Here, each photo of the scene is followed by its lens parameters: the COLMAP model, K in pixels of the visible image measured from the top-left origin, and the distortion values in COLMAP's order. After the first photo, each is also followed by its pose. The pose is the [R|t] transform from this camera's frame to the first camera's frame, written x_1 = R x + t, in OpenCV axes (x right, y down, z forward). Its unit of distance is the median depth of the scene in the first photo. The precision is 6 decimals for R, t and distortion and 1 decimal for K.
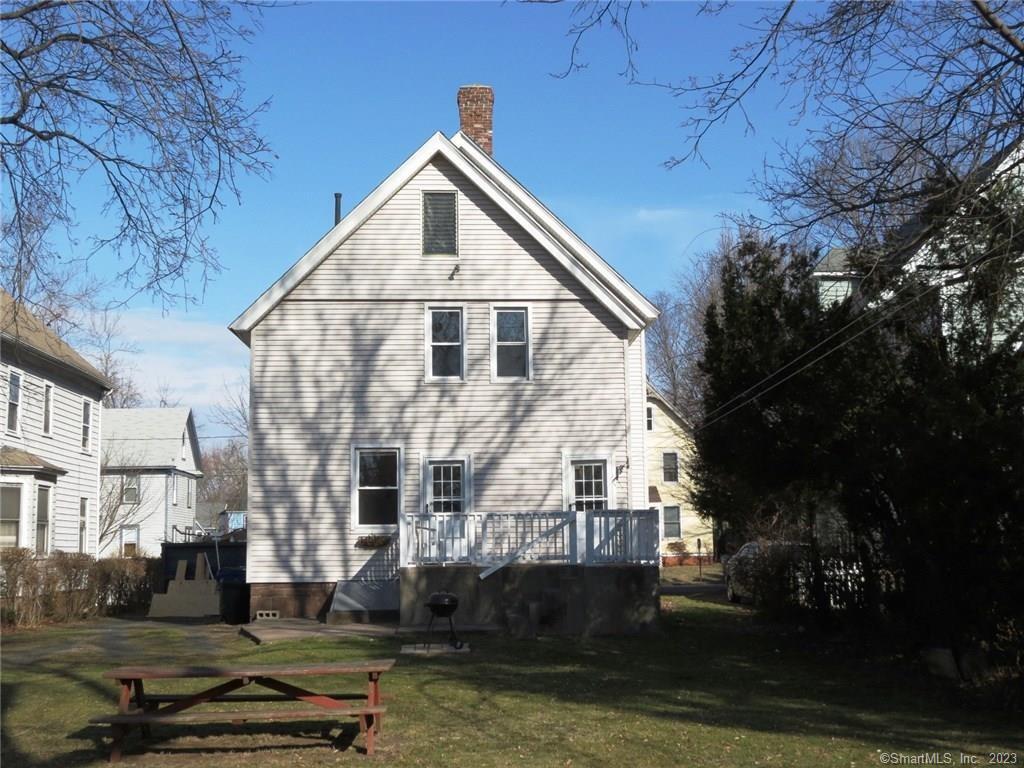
lens RADIAL K [[1279.0, 0, 509.7], [0, 1279.0, 379.5], [0, 0, 1]] dist [-0.044838, 0.000000]
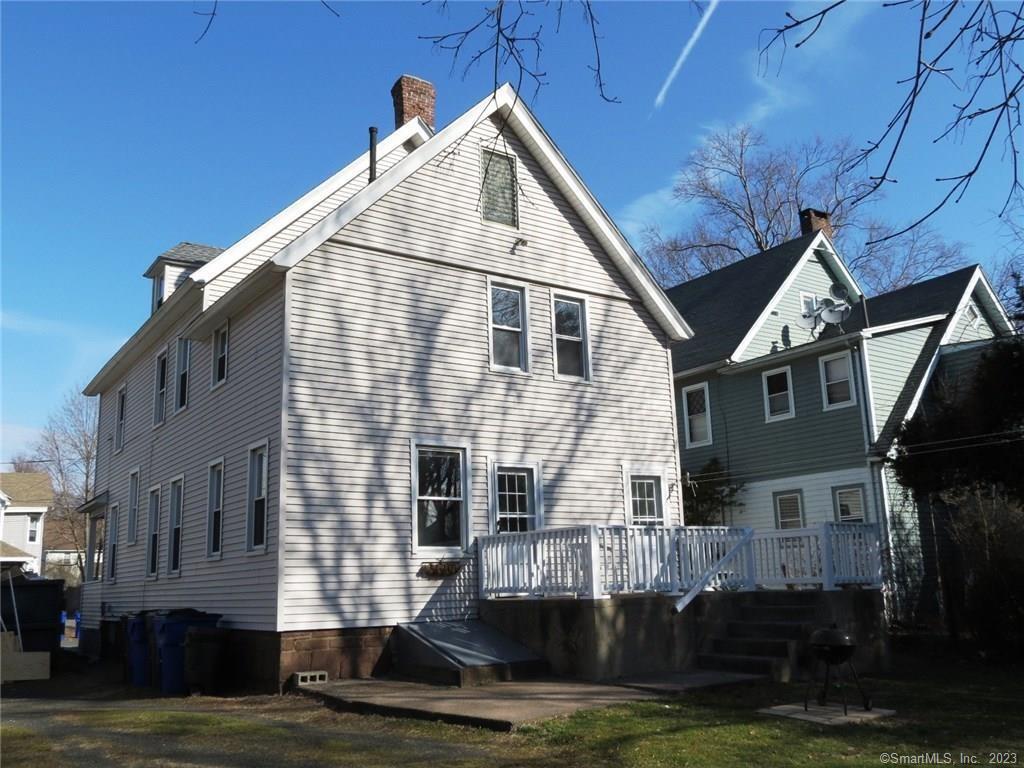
lens RADIAL K [[913.5, 0, 511.5], [0, 913.5, 387.2], [0, 0, 1]] dist [-0.039606, 0.002816]
pose [[0.843078, 0.098835, 0.528632, -0.364418], [-0.050155, 0.993133, -0.105692, 0.074316], [-0.535448, 0.062593, 0.842246, 0.512190]]
